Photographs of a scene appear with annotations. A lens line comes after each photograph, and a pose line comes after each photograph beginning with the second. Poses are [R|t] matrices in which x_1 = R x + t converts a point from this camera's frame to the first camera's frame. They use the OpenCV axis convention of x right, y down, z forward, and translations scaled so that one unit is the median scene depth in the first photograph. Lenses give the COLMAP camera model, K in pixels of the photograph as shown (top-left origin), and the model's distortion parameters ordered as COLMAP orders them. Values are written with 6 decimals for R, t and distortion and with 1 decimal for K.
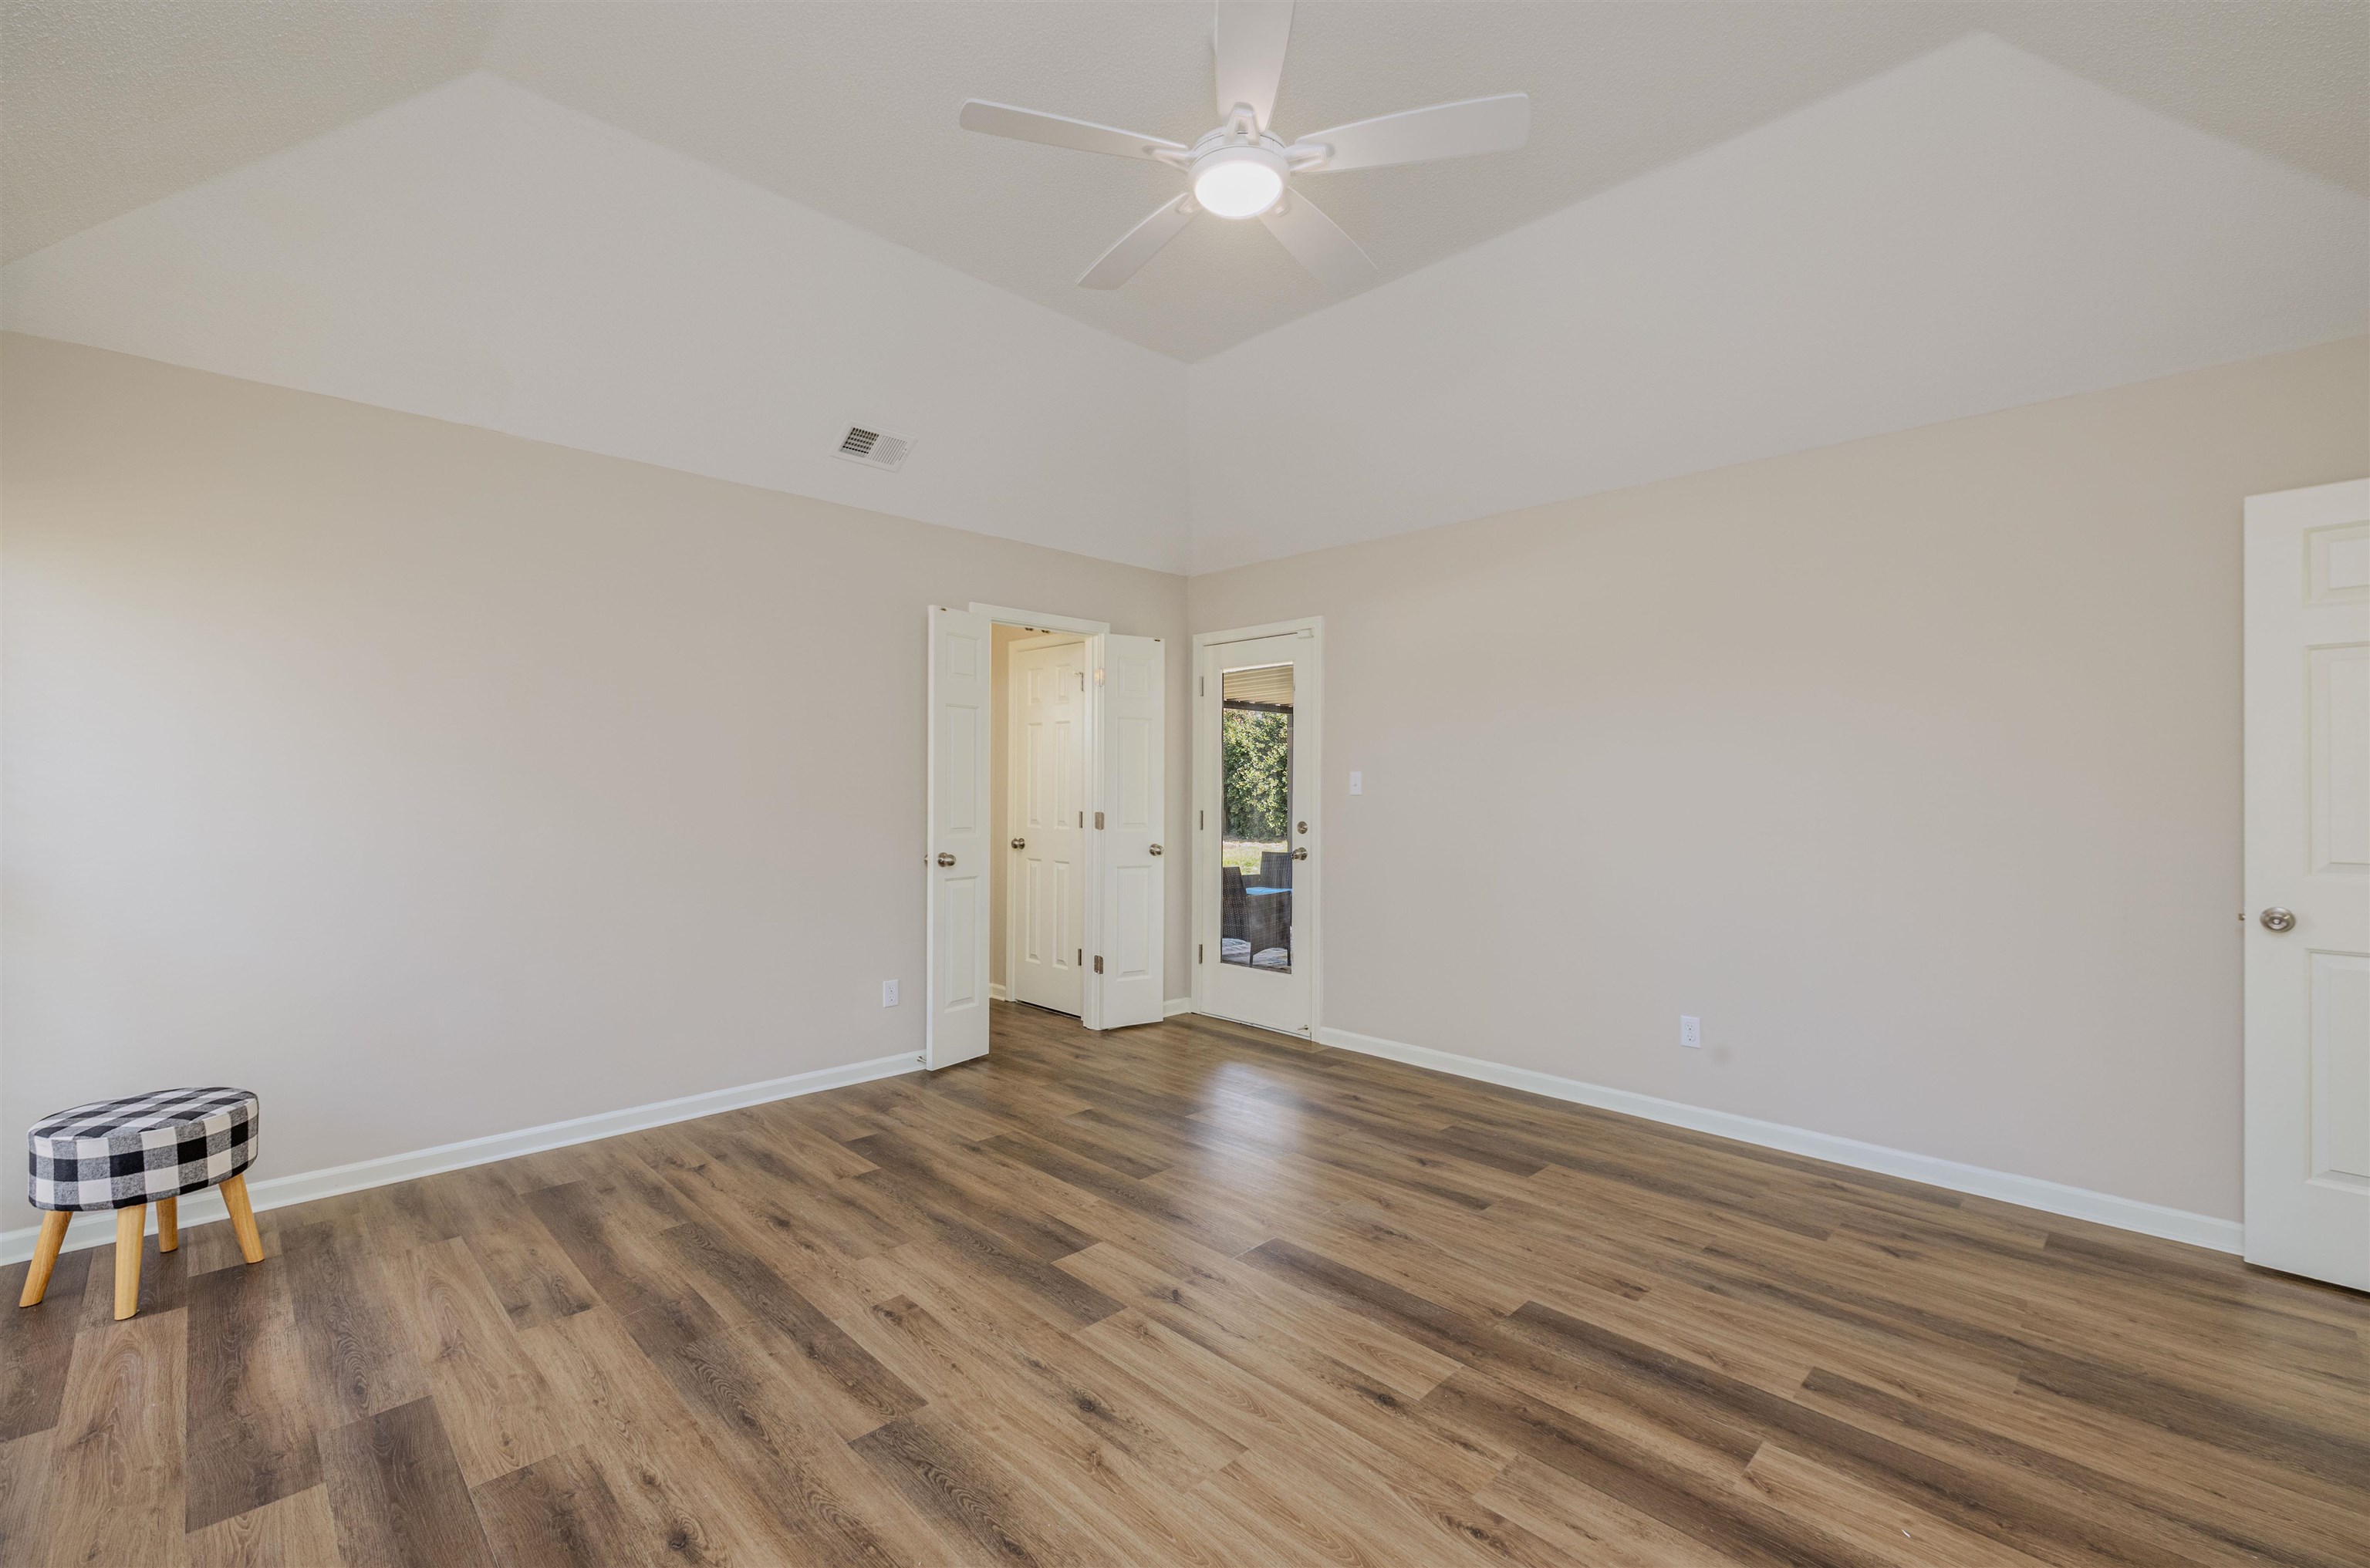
lens RADIAL K [[997.1, 0, 1169.1], [0, 997.1, 789.0], [0, 0, 1]] dist [-0.003256, 0.000858]
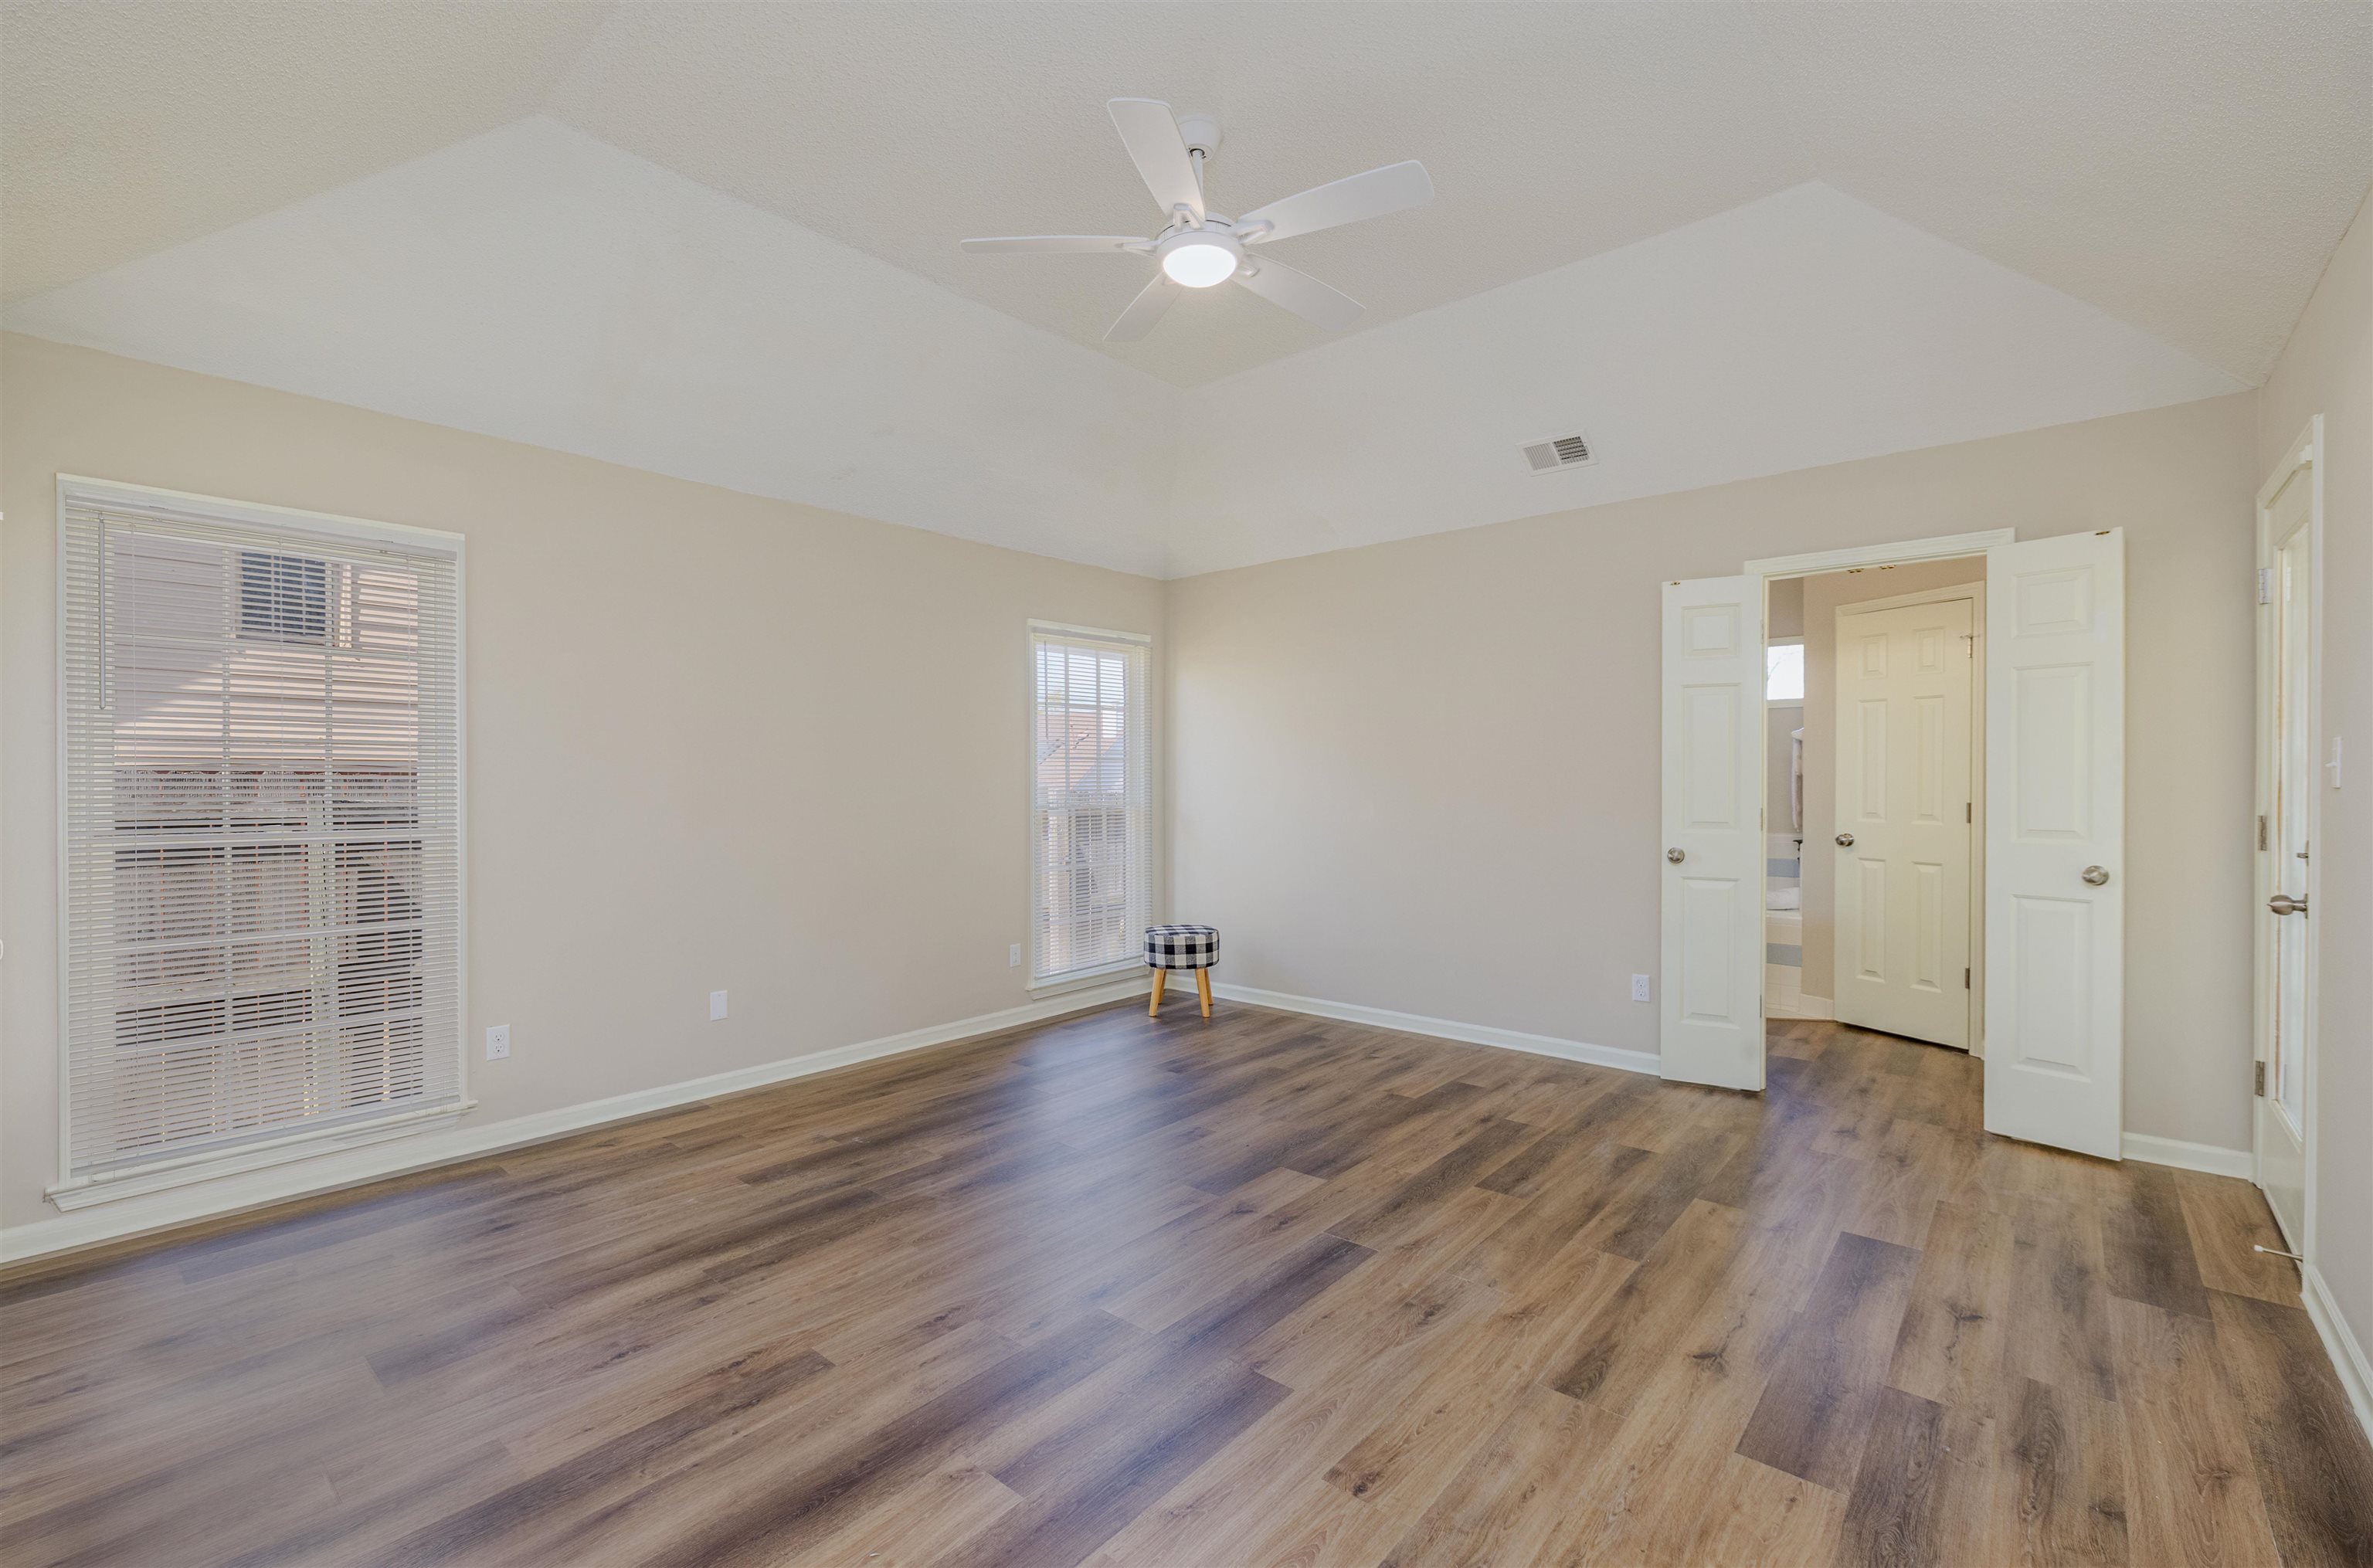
lens RADIAL K [[998.5, 0, 1177.3], [0, 998.5, 786.8], [0, 0, 1]] dist [-0.003256, 0.000858]
pose [[0.092107, 0.001339, -0.995748, 0.876544], [0.004389, 0.999989, 0.001751, 0.005099], [0.995739, -0.004532, 0.092100, 0.613673]]
